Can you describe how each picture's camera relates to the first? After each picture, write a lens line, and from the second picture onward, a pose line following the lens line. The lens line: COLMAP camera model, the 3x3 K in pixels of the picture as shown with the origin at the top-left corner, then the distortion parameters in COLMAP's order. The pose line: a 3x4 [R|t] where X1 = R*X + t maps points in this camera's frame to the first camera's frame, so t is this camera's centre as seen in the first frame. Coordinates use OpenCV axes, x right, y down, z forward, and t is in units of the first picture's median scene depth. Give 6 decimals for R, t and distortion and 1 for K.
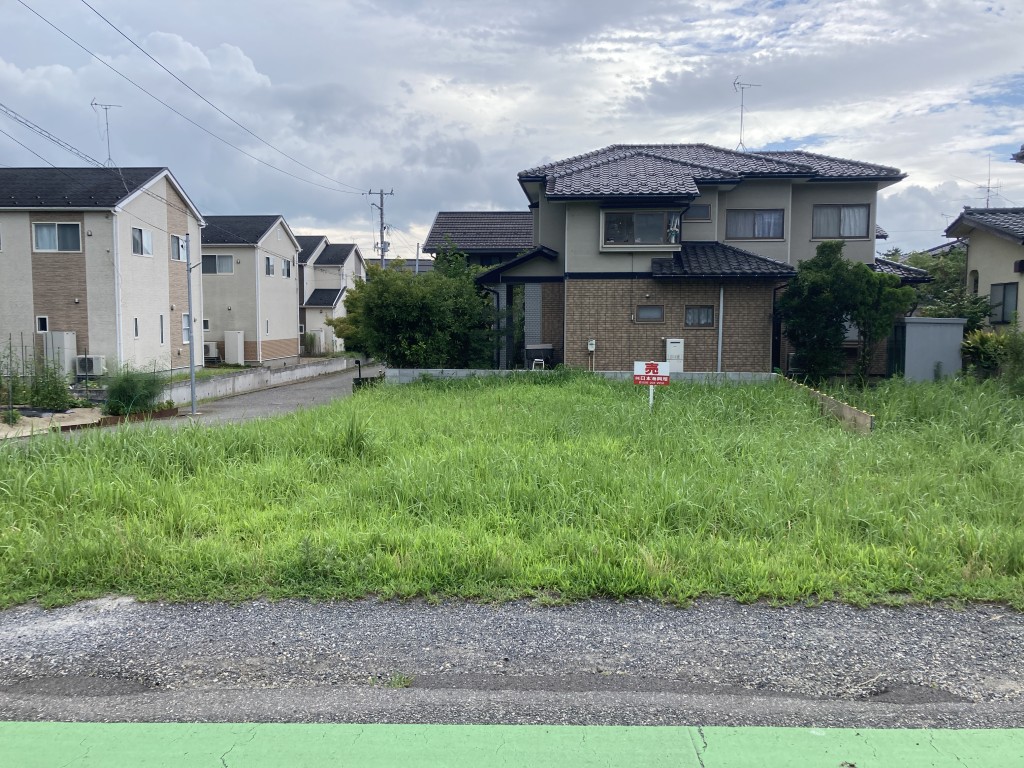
lens RADIAL K [[823.7, 0, 512.0], [0, 823.7, 384.0], [0, 0, 1]] dist [0.008682, 0.000779]
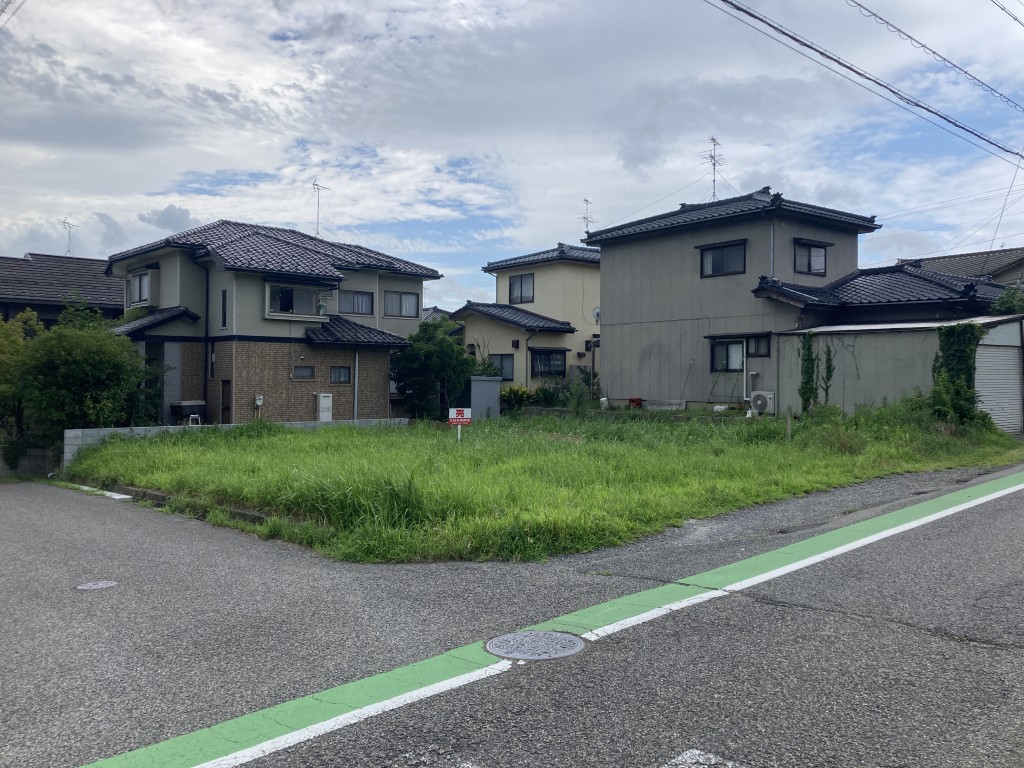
lens RADIAL K [[823.7, 0, 512.0], [0, 823.7, 384.0], [0, 0, 1]] dist [0.008682, 0.000779]
pose [[0.662141, -0.004254, 0.749368, -0.524095], [0.054677, 0.997593, -0.042649, -0.002447], [-0.747382, 0.069212, 0.660779, -0.004178]]
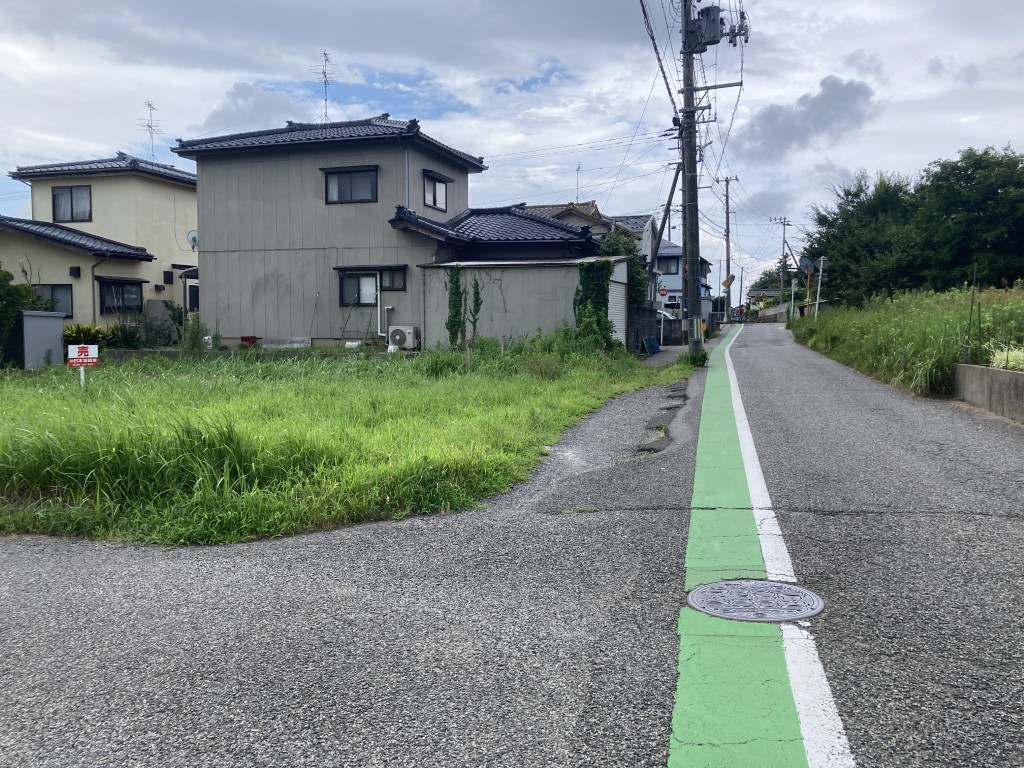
lens RADIAL K [[829.3, 0, 512.0], [0, 829.3, 384.0], [0, 0, 1]] dist [0.041605, -0.010241]
pose [[0.145836, -0.069408, 0.986871, -0.527320], [0.075046, 0.995438, 0.058921, 0.000841], [-0.986458, 0.065468, 0.150380, 0.176736]]
